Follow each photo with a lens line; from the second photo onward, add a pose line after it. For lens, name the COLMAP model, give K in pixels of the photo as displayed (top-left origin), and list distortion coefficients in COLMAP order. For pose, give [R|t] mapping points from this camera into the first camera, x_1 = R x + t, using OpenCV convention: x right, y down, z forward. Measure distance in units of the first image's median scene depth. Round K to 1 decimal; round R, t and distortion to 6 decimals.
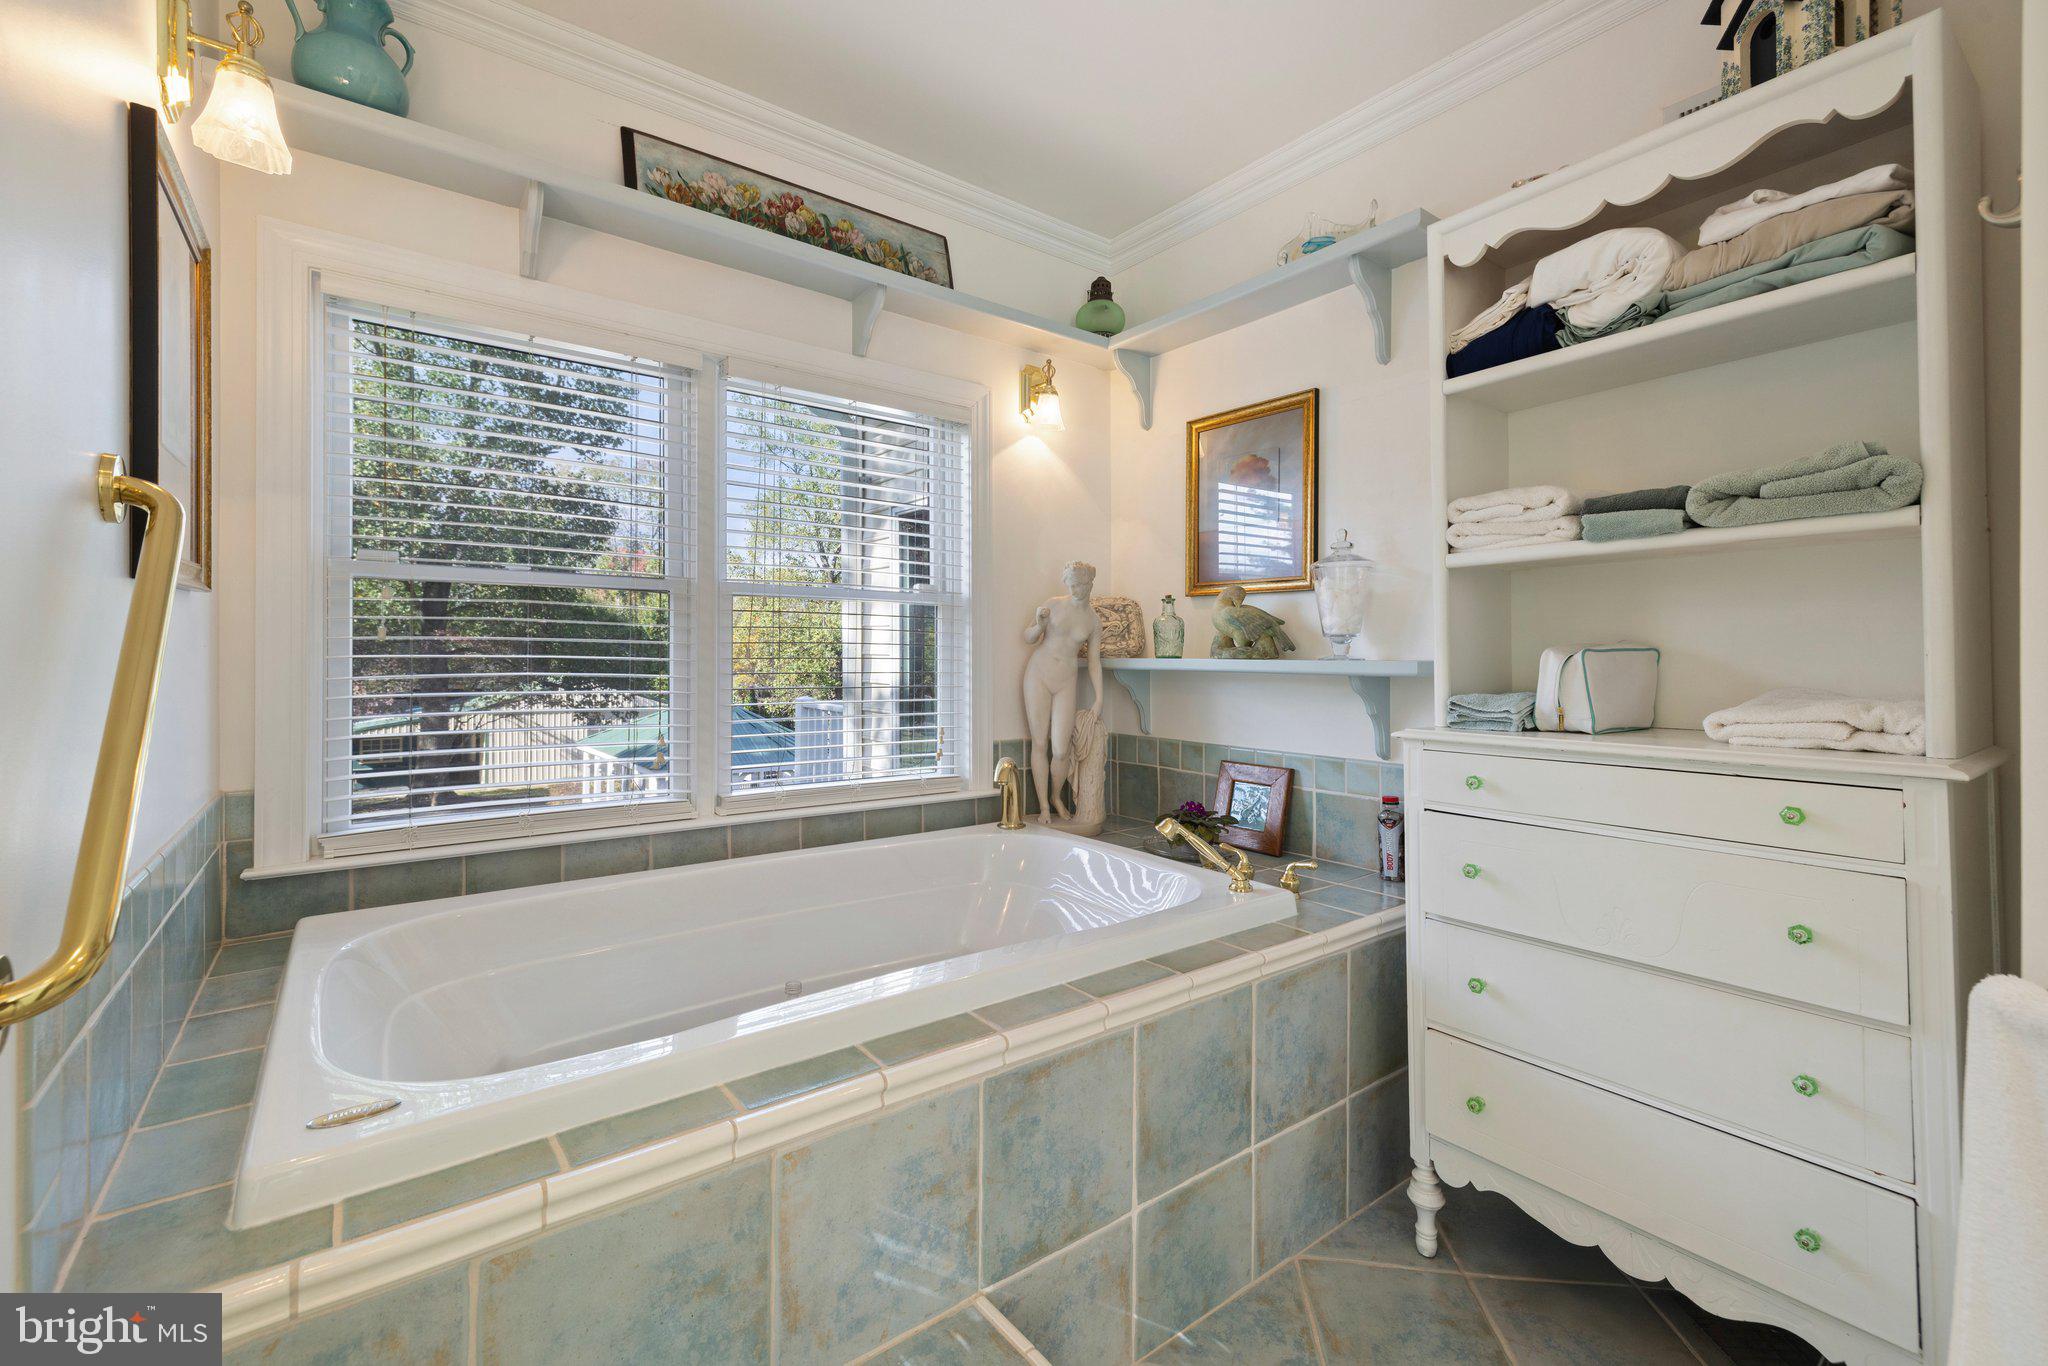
lens RADIAL K [[875.8, 0, 1009.7], [0, 875.8, 662.0], [0, 0, 1]] dist [0.000754, -0.000498]
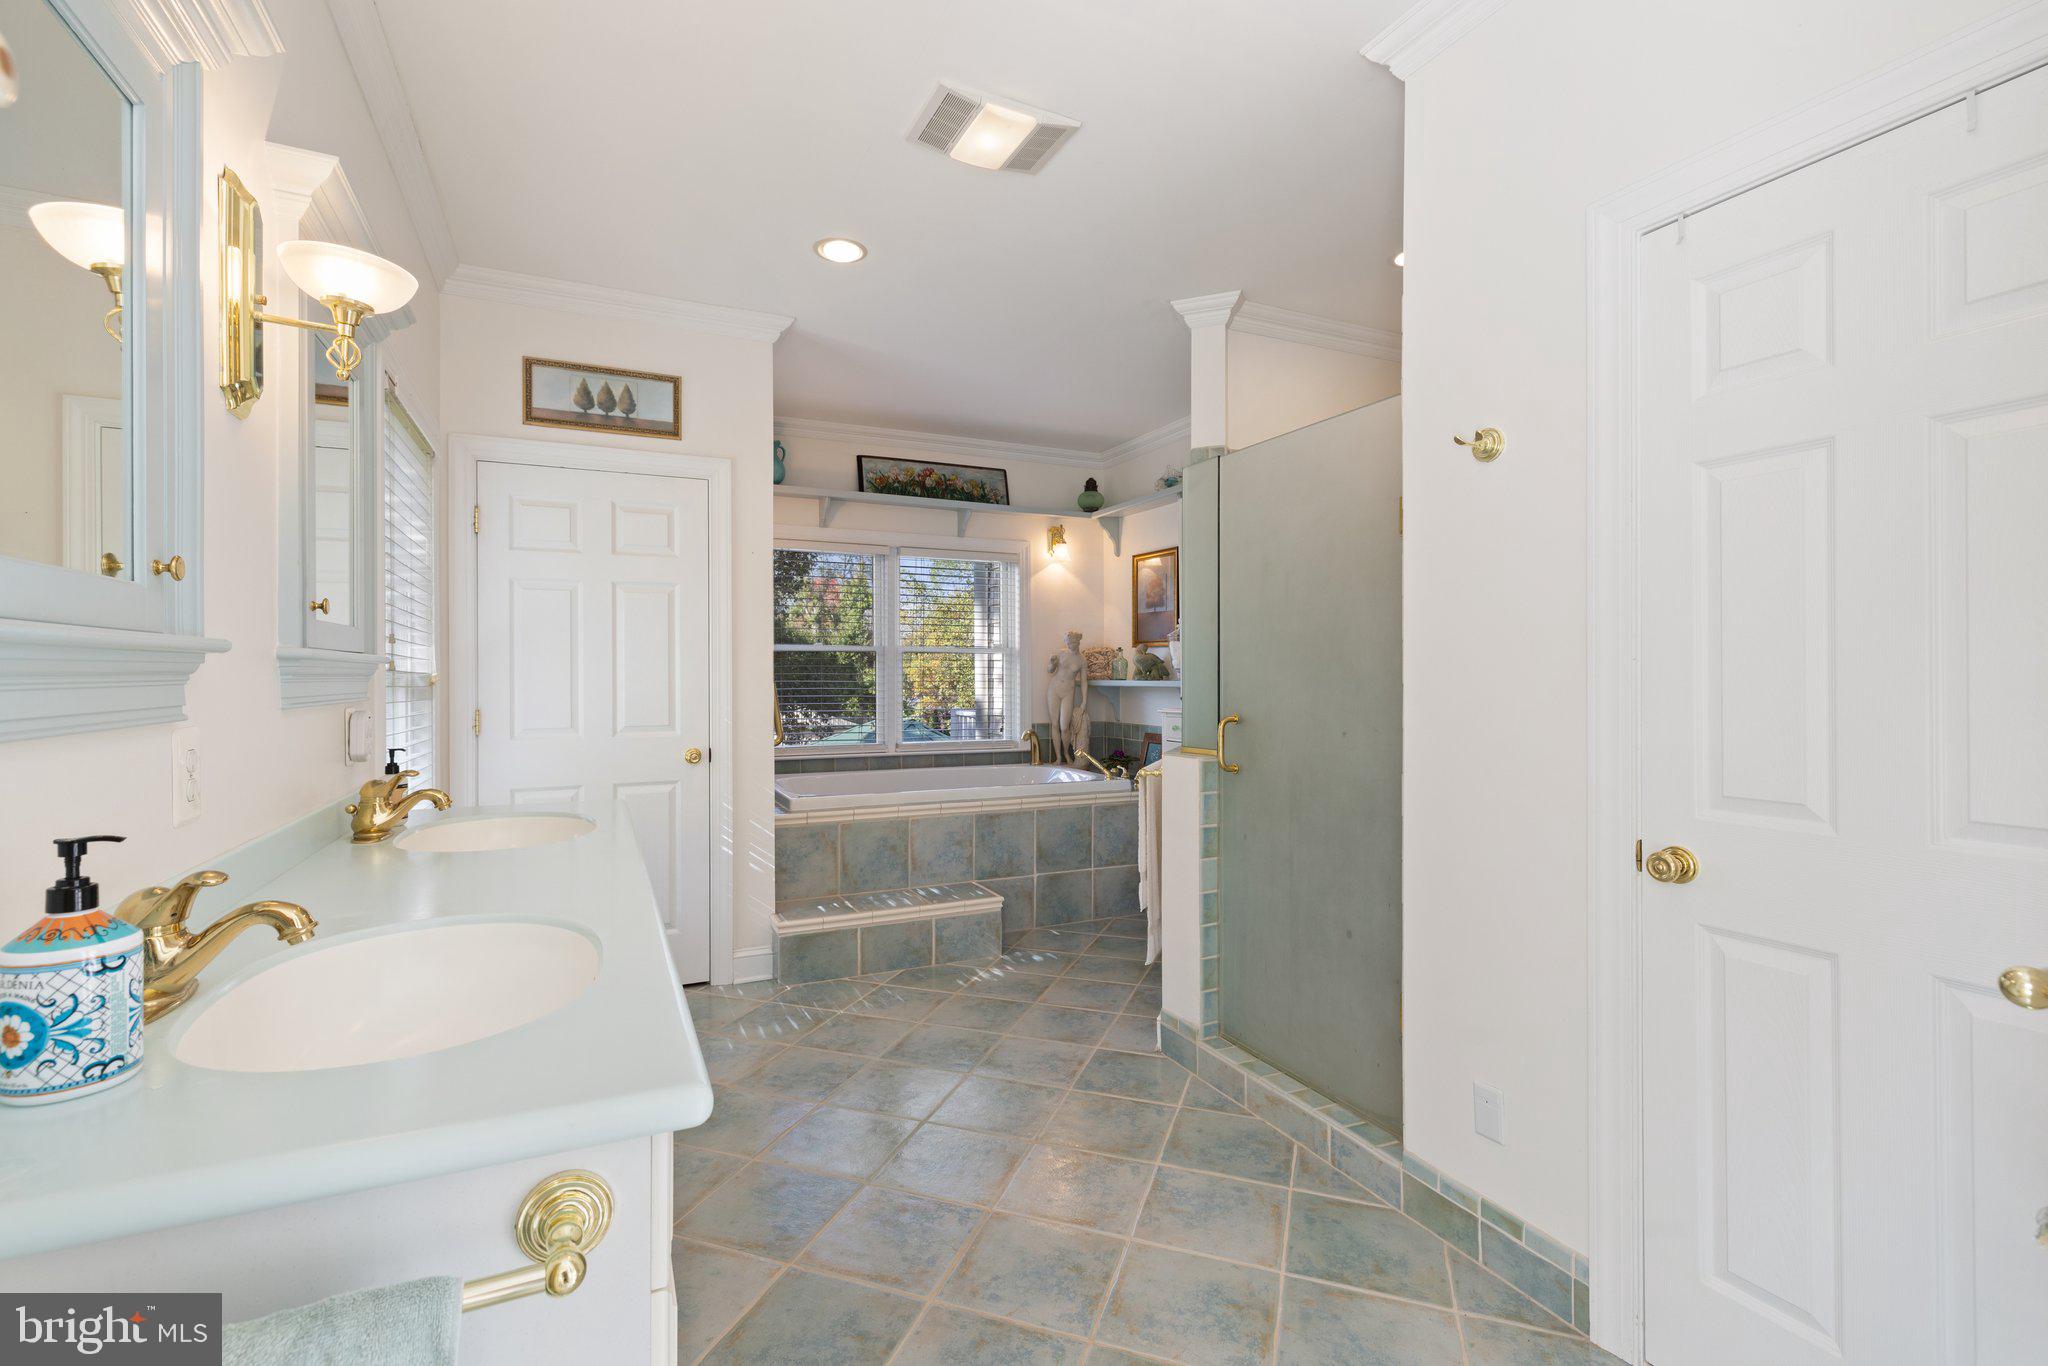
lens RADIAL K [[875.8, 0, 1007.1], [0, 875.8, 663.5], [0, 0, 1]] dist [0.000754, -0.000498]
pose [[0.979587, -0.008598, -0.200835, 0.456974], [0.003924, 0.999712, -0.023660, 0.005386], [0.200981, 0.022389, 0.979339, -1.317703]]
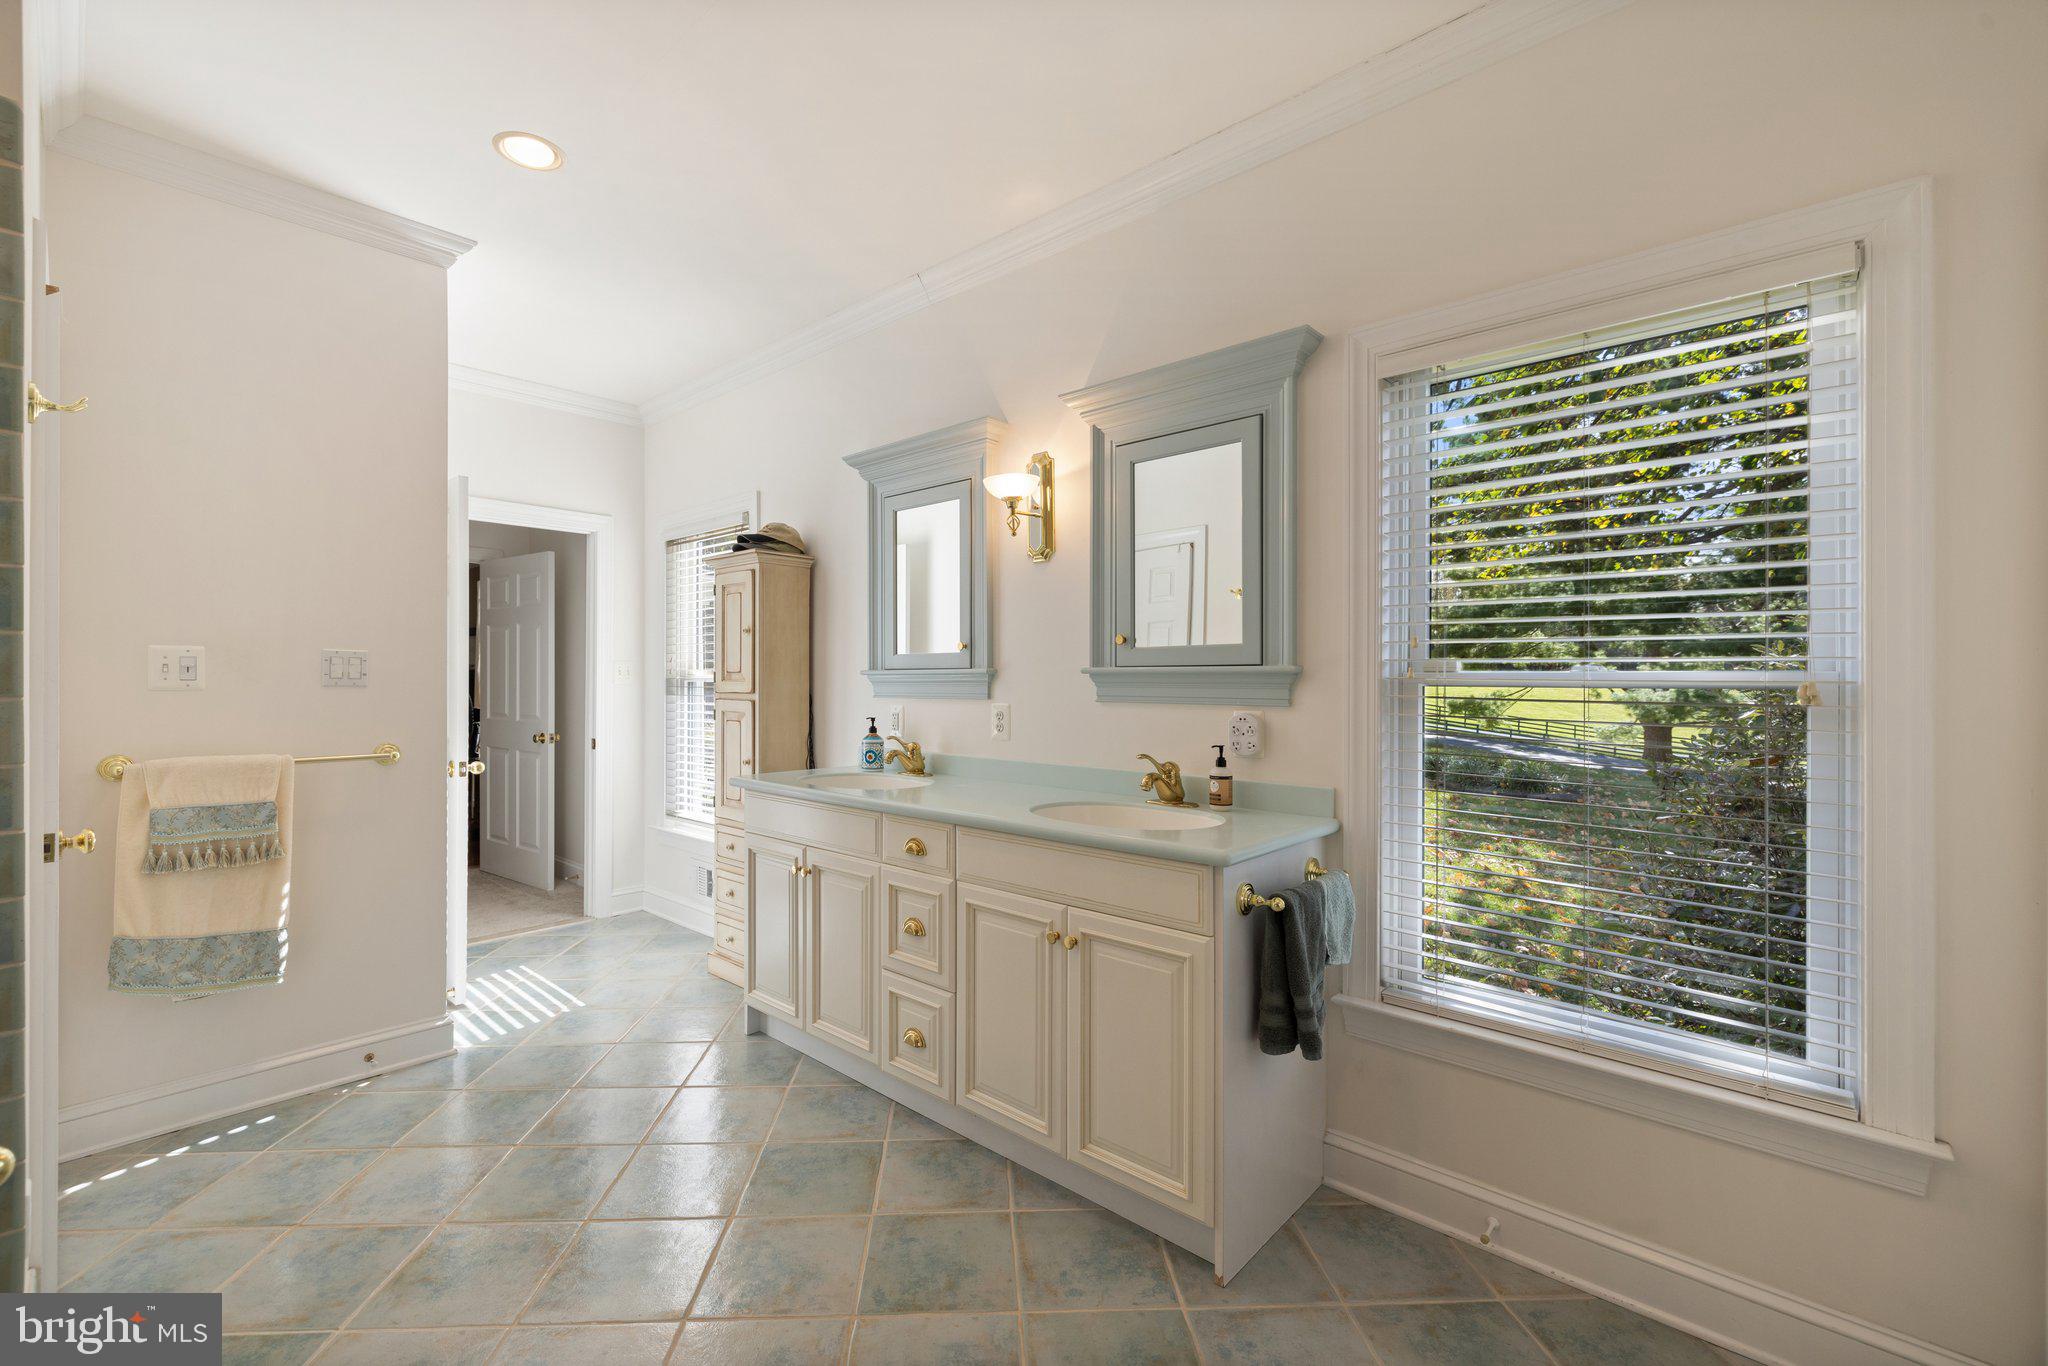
lens RADIAL K [[875.8, 0, 1010.6], [0, 875.8, 680.8], [0, 0, 1]] dist [0.000754, -0.000498]
pose [[-0.980734, -0.008670, -0.195154, 0.122089], [-0.010114, 0.999928, 0.006408, -0.013960], [0.195084, 0.008259, -0.980752, 0.411515]]
